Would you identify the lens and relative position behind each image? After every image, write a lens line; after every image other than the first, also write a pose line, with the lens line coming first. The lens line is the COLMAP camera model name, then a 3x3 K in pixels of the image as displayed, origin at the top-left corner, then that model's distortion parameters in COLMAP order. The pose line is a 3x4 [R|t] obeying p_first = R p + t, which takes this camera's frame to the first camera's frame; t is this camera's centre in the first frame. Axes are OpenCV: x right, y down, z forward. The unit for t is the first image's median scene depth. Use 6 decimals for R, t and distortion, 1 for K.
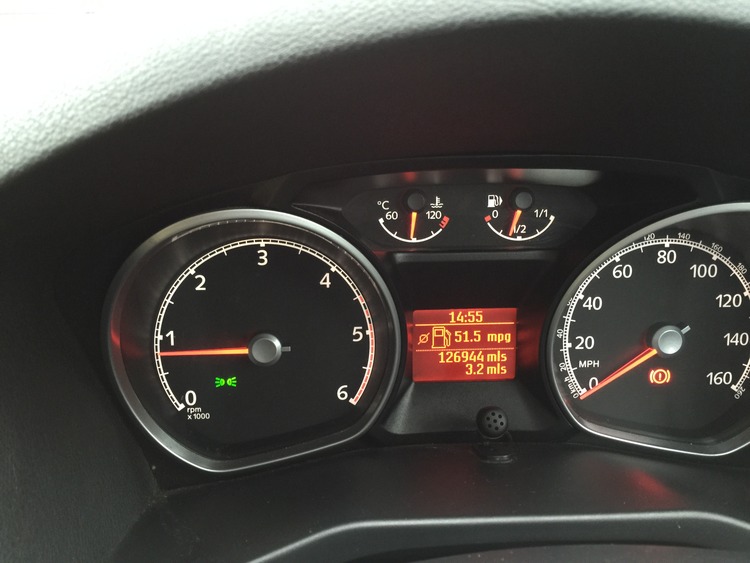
lens RADIAL K [[641.8, 0, 371.7], [0, 641.8, 281.9], [0, 0, 1]] dist [0.014338, 0.013215]
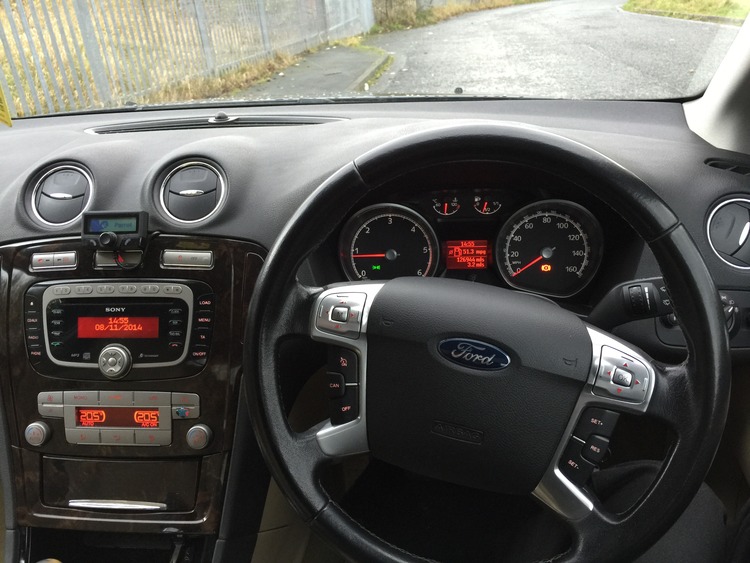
lens RADIAL K [[641.8, 0, 375.8], [0, 641.8, 279.4], [0, 0, 1]] dist [0.014338, 0.013215]
pose [[0.986824, 0.008900, -0.161551, 0.201865], [-0.006415, 0.999853, 0.015898, 0.159092], [0.161669, -0.014652, 0.986736, -1.615783]]
